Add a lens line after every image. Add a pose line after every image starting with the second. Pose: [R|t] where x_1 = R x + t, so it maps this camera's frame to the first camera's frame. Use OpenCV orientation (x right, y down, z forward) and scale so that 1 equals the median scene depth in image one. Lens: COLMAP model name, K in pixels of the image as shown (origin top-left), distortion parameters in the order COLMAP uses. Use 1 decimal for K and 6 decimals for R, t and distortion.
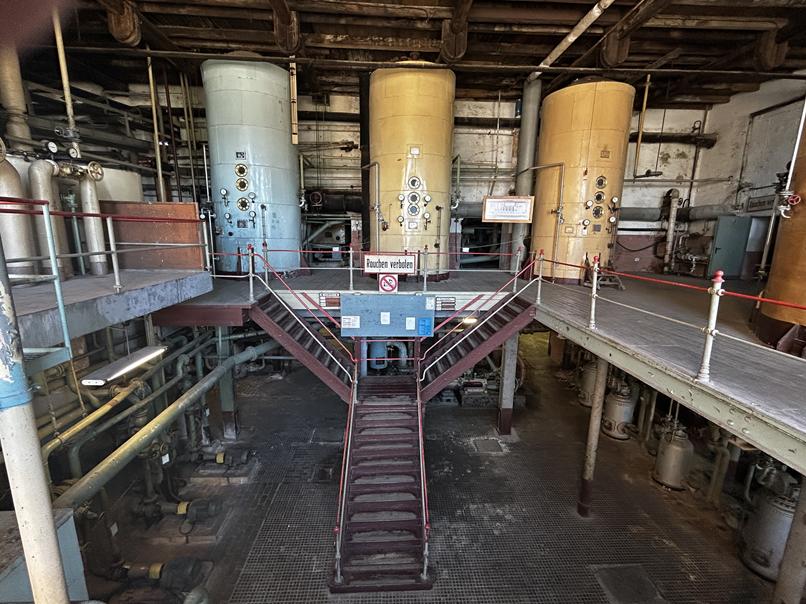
lens RADIAL K [[366.9, 0, 403.0], [0, 366.9, 302.0], [0, 0, 1]] dist [0.000909, 0.000342]
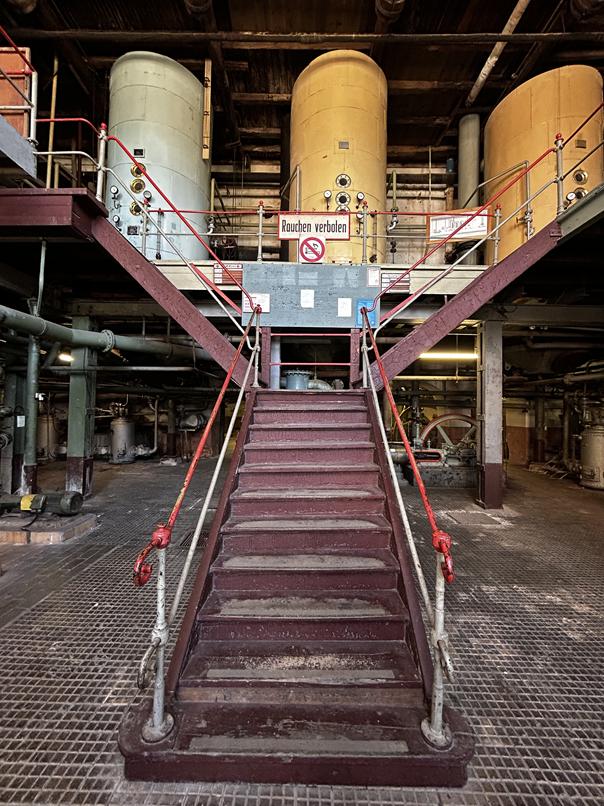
lens RADIAL K [[328.2, 0, 302.0], [0, 328.2, 403.0], [0, 0, 1]] dist [-0.000085, -0.000203]
pose [[0.998490, -0.001504, -0.054917, -0.025652], [-0.011084, 0.973552, -0.228198, 0.375041], [0.053808, 0.228462, 0.972065, 0.459135]]
